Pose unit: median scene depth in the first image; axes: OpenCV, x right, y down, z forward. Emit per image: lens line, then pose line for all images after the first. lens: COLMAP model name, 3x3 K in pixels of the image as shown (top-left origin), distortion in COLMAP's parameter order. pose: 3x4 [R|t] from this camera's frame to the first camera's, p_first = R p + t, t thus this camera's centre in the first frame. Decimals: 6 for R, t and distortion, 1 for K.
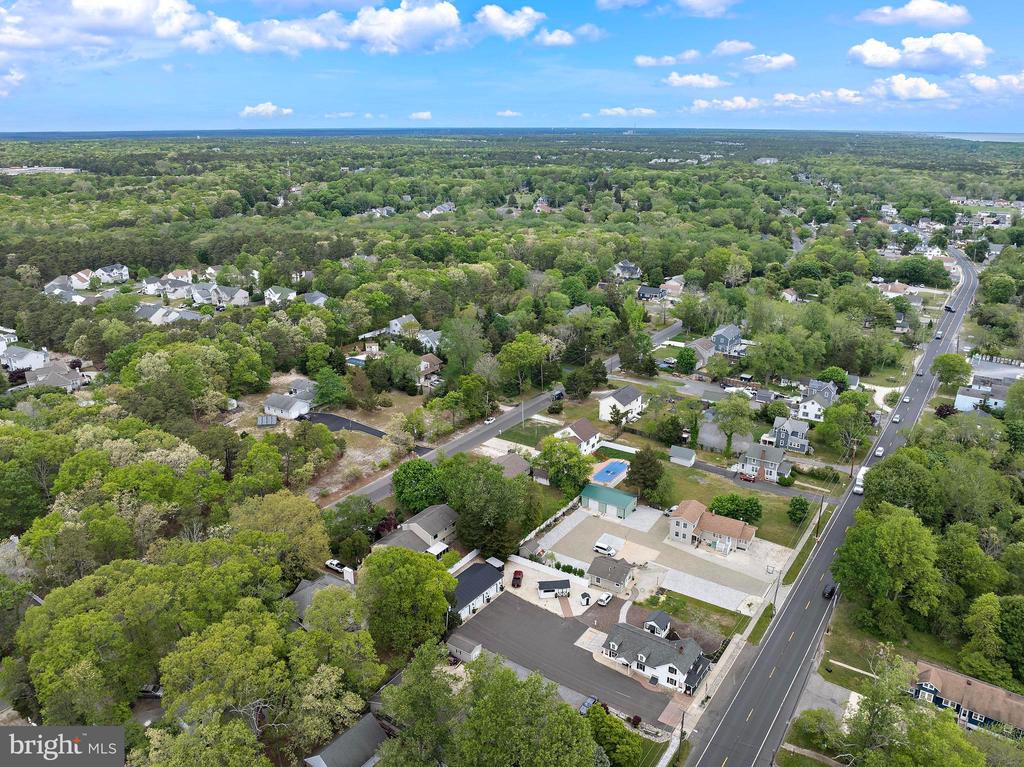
lens RADIAL K [[721.8, 0, 513.3], [0, 721.8, 396.7], [0, 0, 1]] dist [-0.052733, 0.001945]
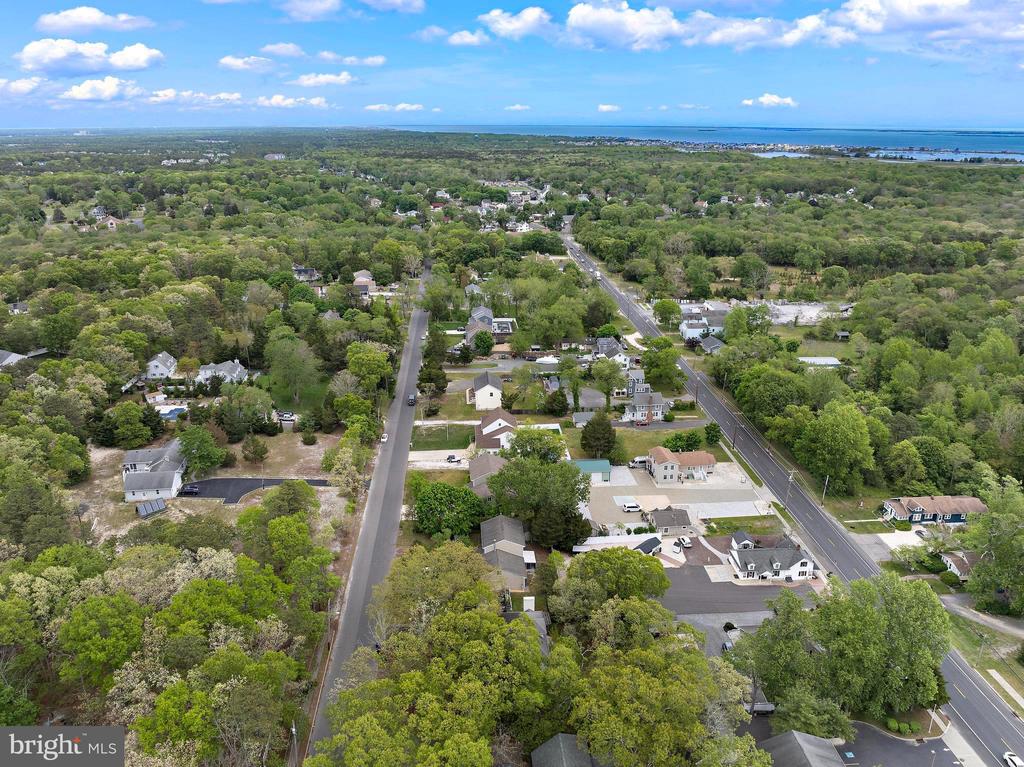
lens RADIAL K [[728.4, 0, 512.0], [0, 728.4, 383.5], [0, 0, 1]] dist [-0.040757, 0.002332]
pose [[0.780133, -0.207206, 0.590304, -0.524006], [0.216990, 0.974604, 0.055332, -0.060901], [-0.586778, 0.084924, 0.805283, 0.167521]]
